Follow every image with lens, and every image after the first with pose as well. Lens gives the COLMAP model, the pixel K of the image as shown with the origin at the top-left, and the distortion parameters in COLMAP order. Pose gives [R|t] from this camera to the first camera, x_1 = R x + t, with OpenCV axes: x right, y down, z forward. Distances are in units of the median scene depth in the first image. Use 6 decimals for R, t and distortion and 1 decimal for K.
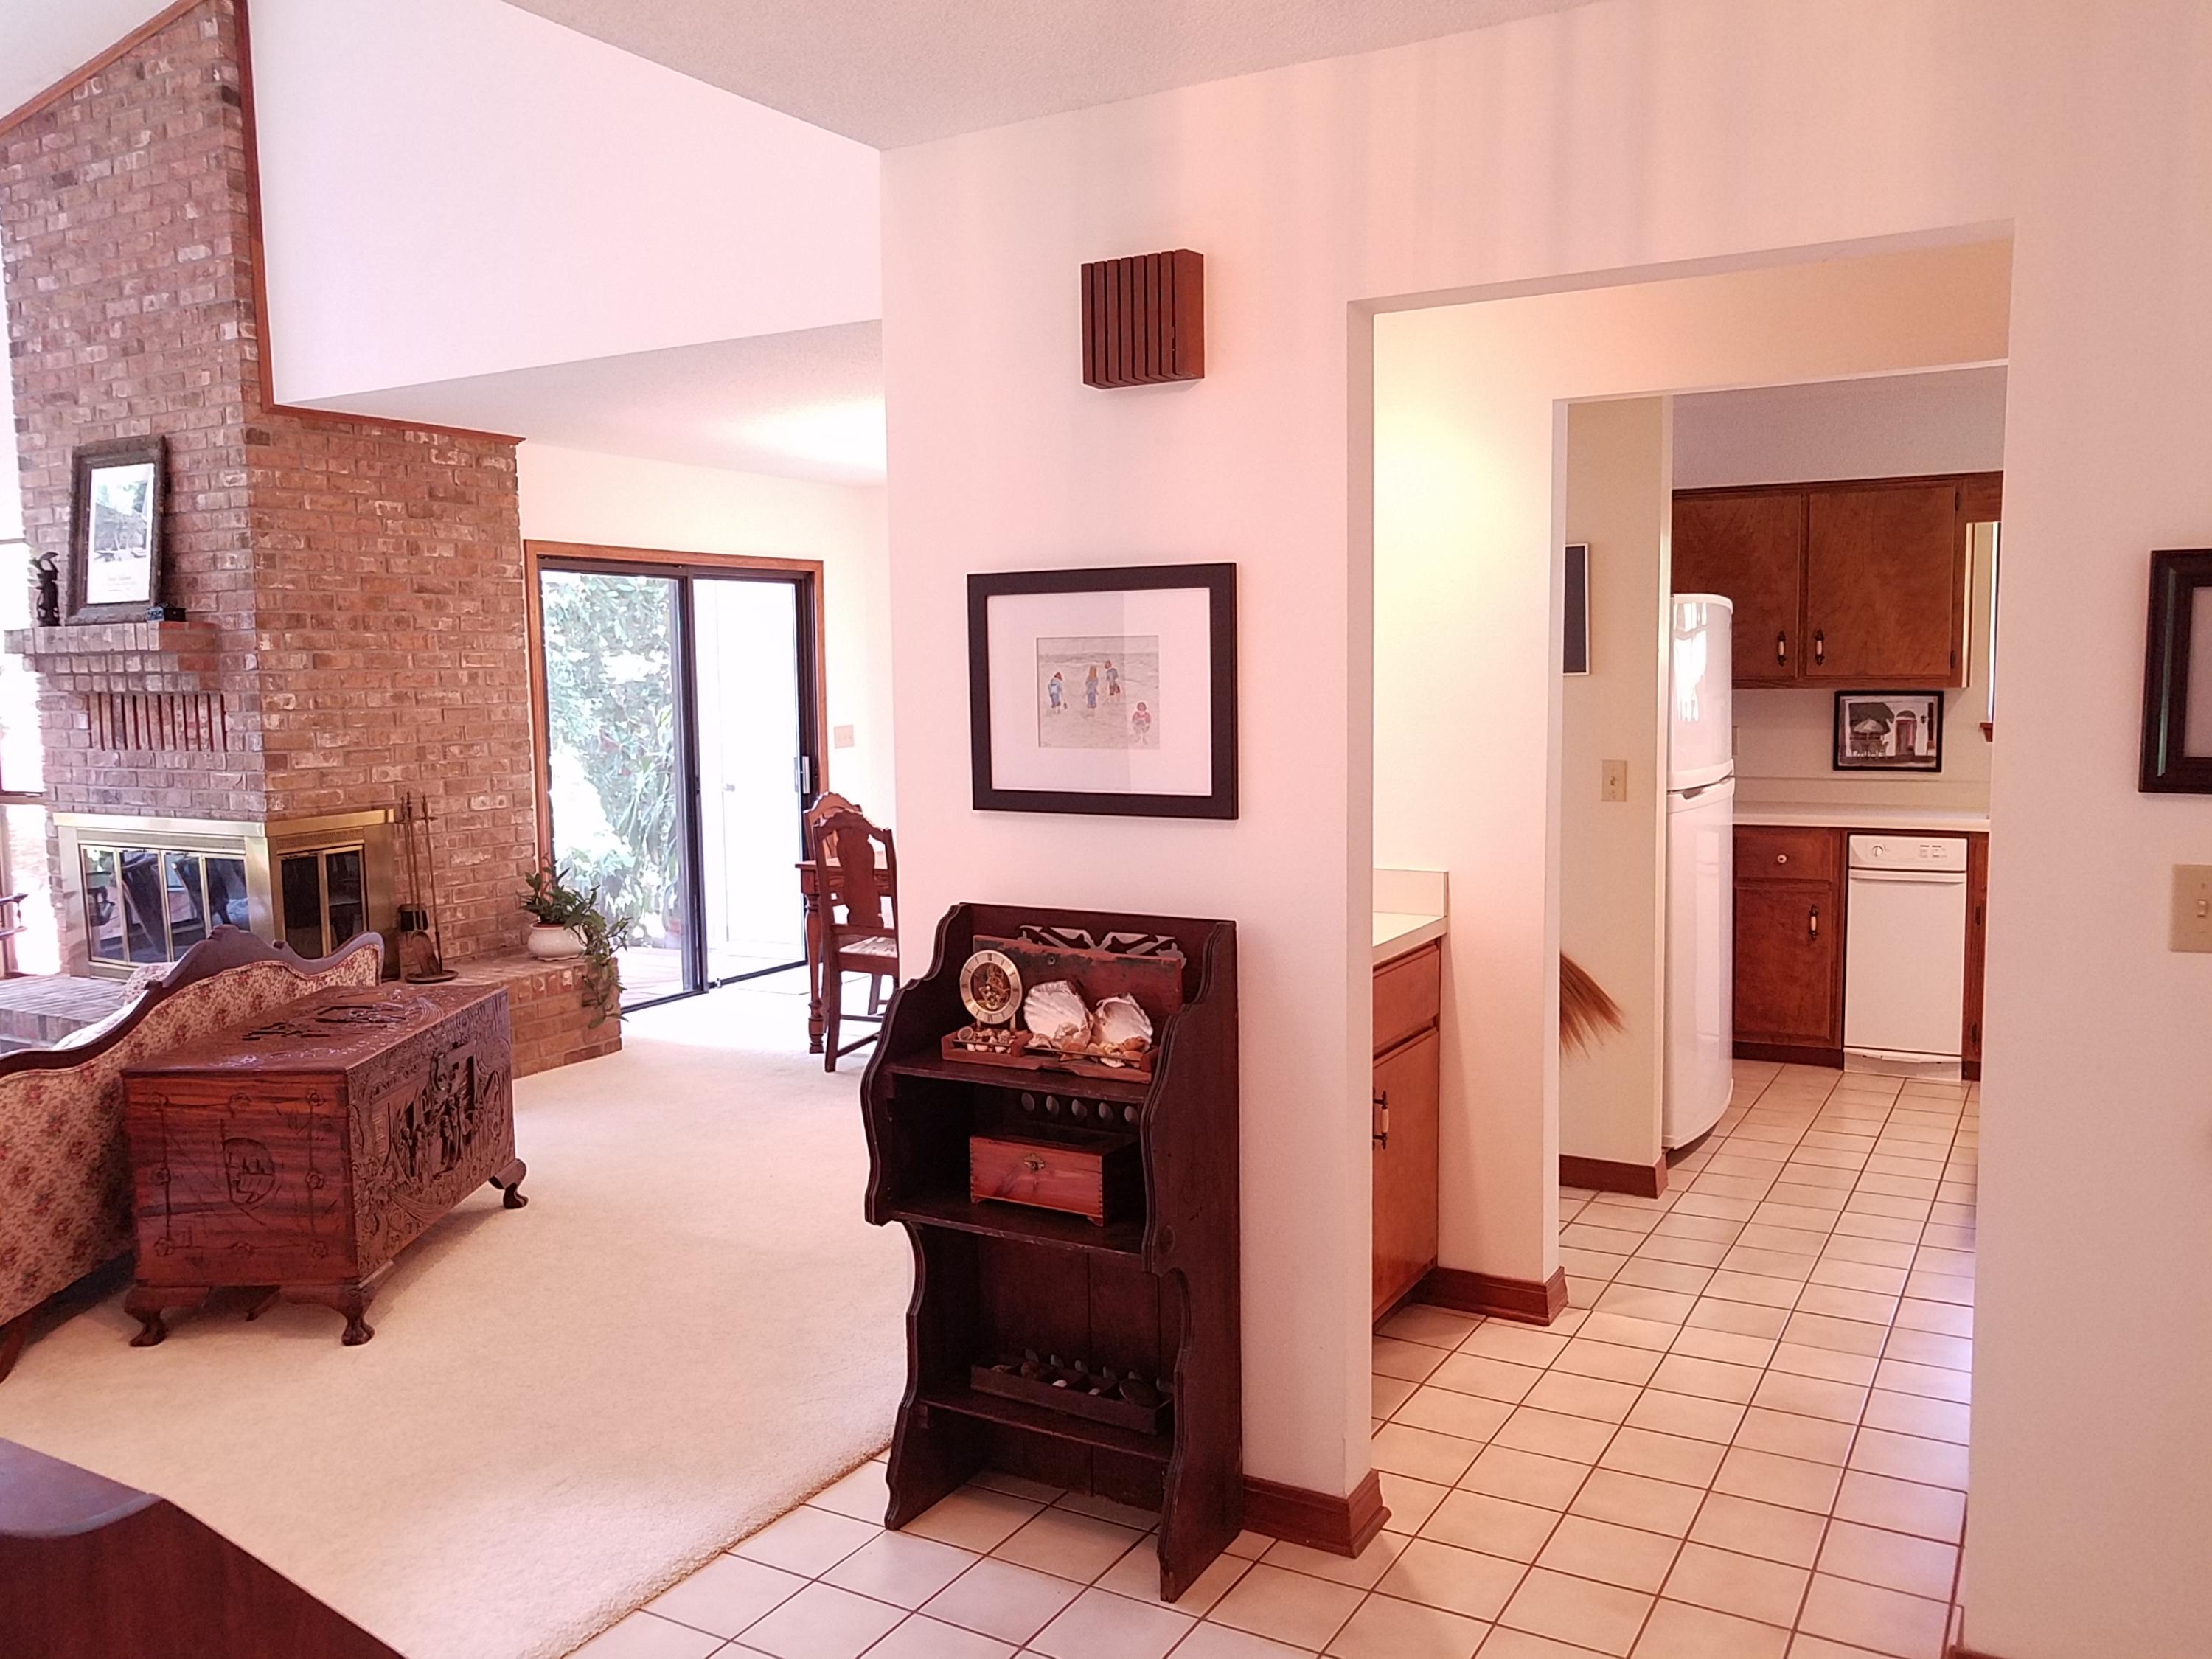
lens RADIAL K [[1728.1, 0, 1088.4], [0, 1728.1, 829.4], [0, 0, 1]] dist [-0.012358, 0.017739]
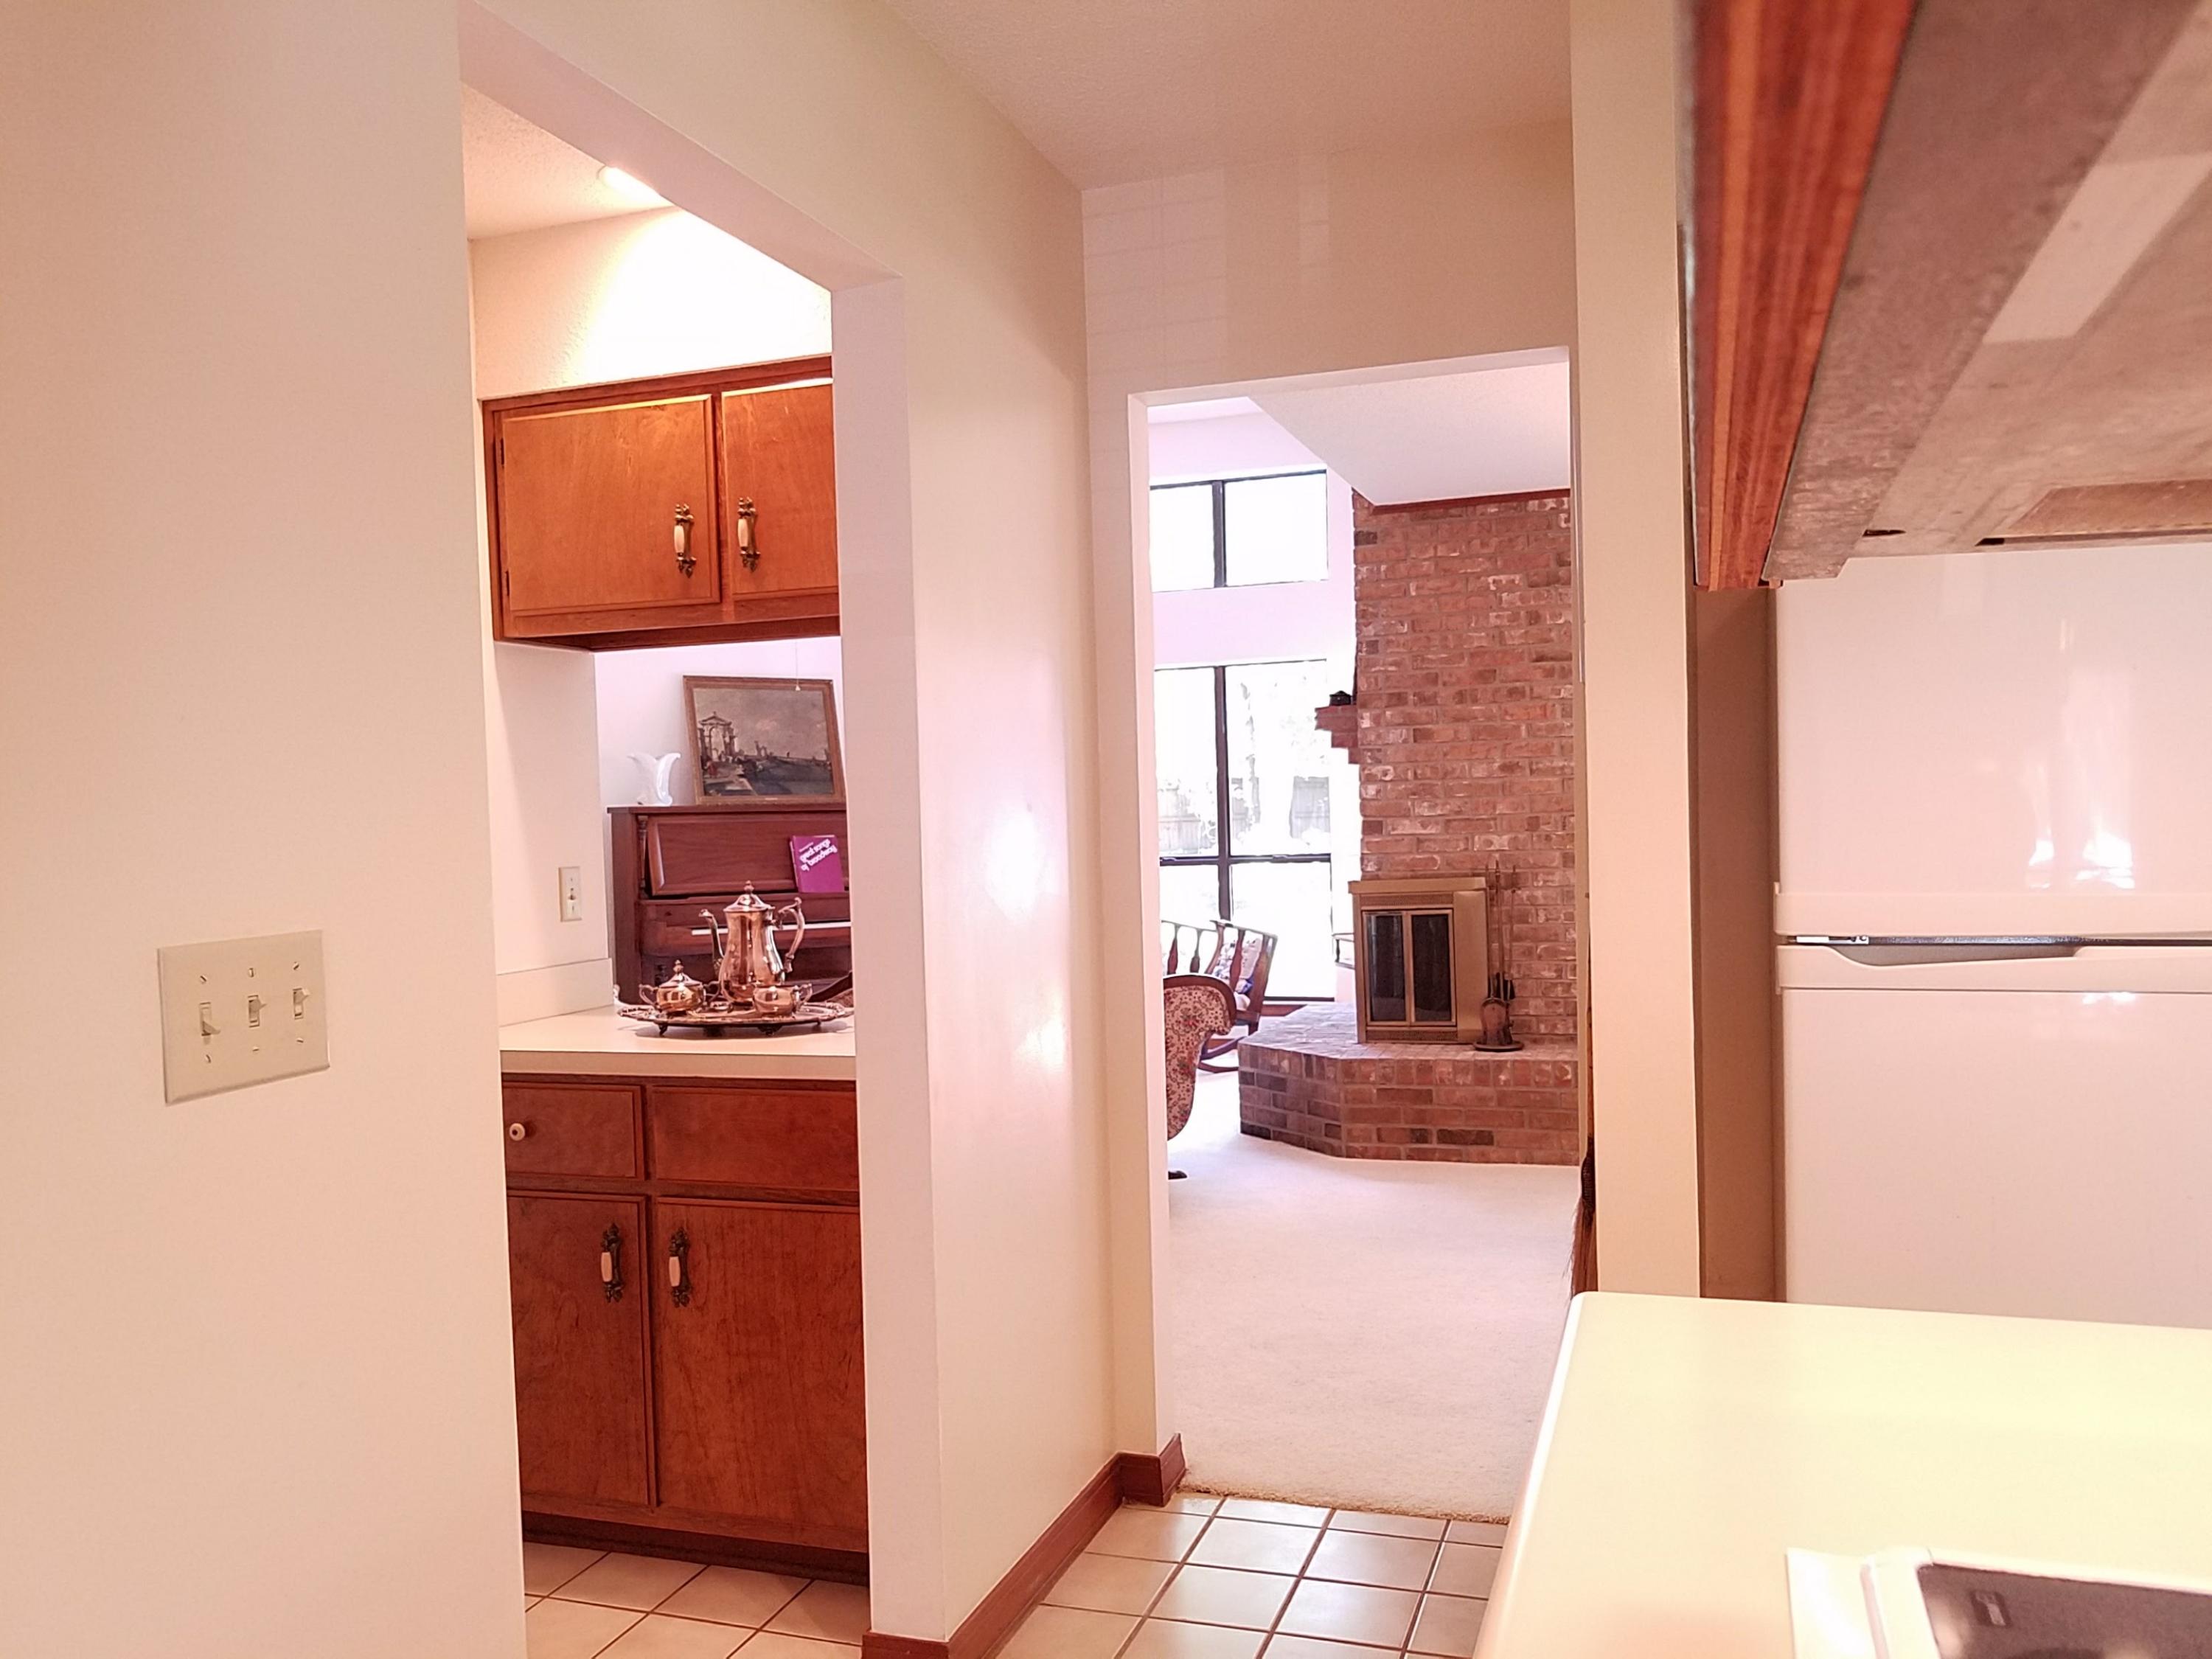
lens RADIAL K [[1728.1, 0, 1084.6], [0, 1728.1, 889.7], [0, 0, 1]] dist [-0.012358, 0.017739]
pose [[0.183424, 0.053766, -0.981562, 0.574316], [-0.065253, 0.996967, 0.042417, -0.033163], [0.980866, 0.056269, 0.186376, 0.595639]]
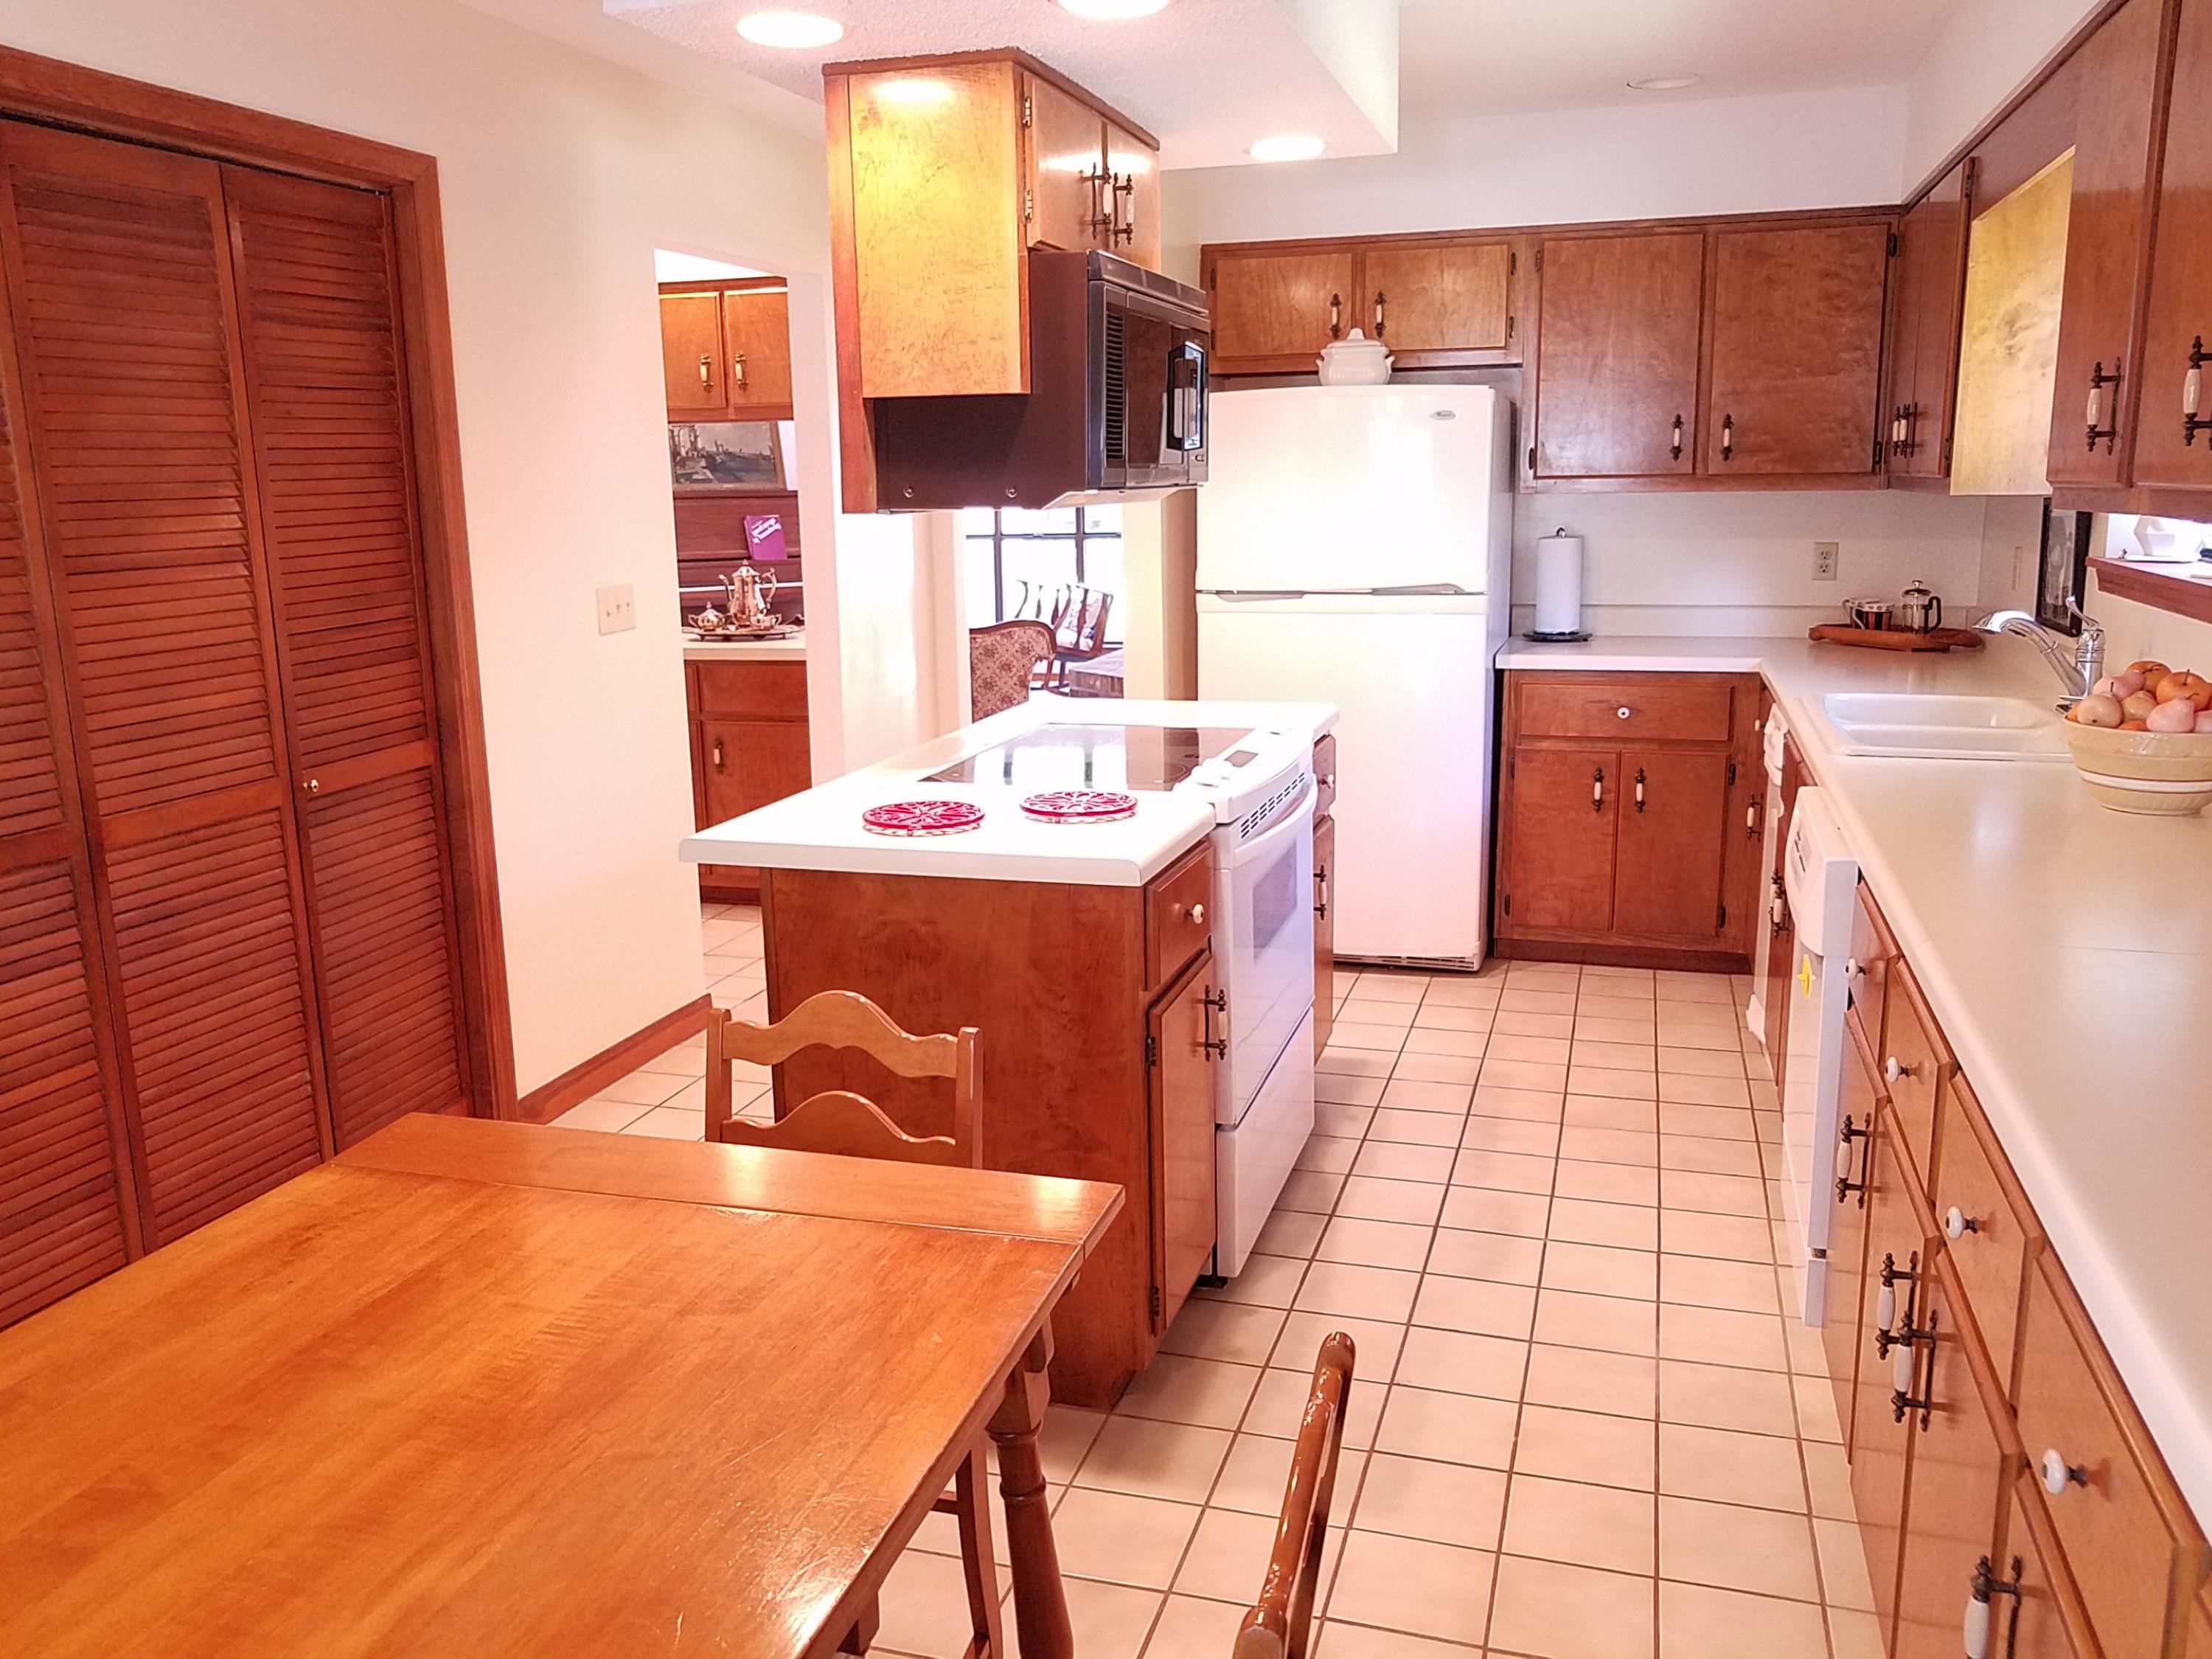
lens RADIAL K [[1728.1, 0, 1091.3], [0, 1728.1, 812.5], [0, 0, 1]] dist [-0.012358, 0.017739]
pose [[0.222259, 0.199669, -0.954323, 1.051462], [-0.073227, 0.979460, 0.187874, -0.065101], [0.972234, 0.028125, 0.232315, 0.560397]]
